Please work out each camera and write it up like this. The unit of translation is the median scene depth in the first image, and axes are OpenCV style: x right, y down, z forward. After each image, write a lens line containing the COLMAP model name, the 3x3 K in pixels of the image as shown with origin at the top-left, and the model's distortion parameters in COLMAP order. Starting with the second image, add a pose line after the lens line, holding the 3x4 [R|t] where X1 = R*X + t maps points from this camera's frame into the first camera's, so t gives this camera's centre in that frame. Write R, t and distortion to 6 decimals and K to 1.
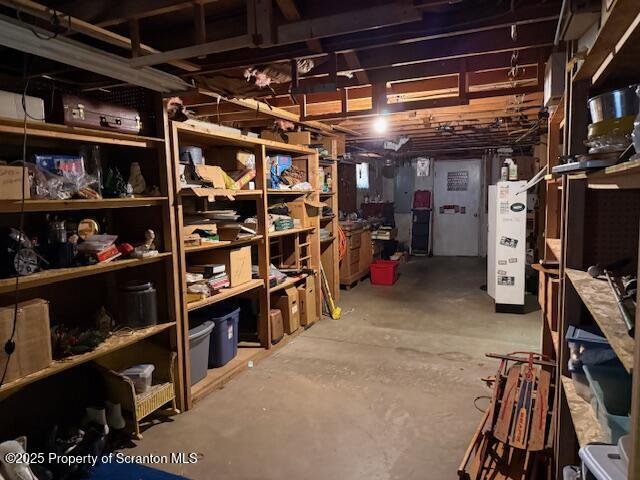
lens RADIAL K [[445.4, 0, 318.5], [0, 445.4, 243.0], [0, 0, 1]] dist [0.023174, 0.000798]
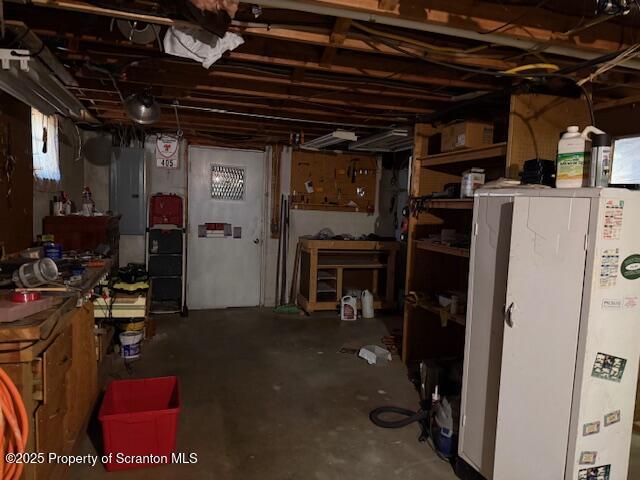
lens RADIAL K [[445.4, 0, 318.5], [0, 445.4, 243.0], [0, 0, 1]] dist [0.023174, 0.000798]
pose [[0.761302, 0.000595, 0.648397, 0.017891], [0.009562, 0.999881, -0.012145, -0.050996], [-0.648326, 0.015446, 0.761206, 0.474302]]
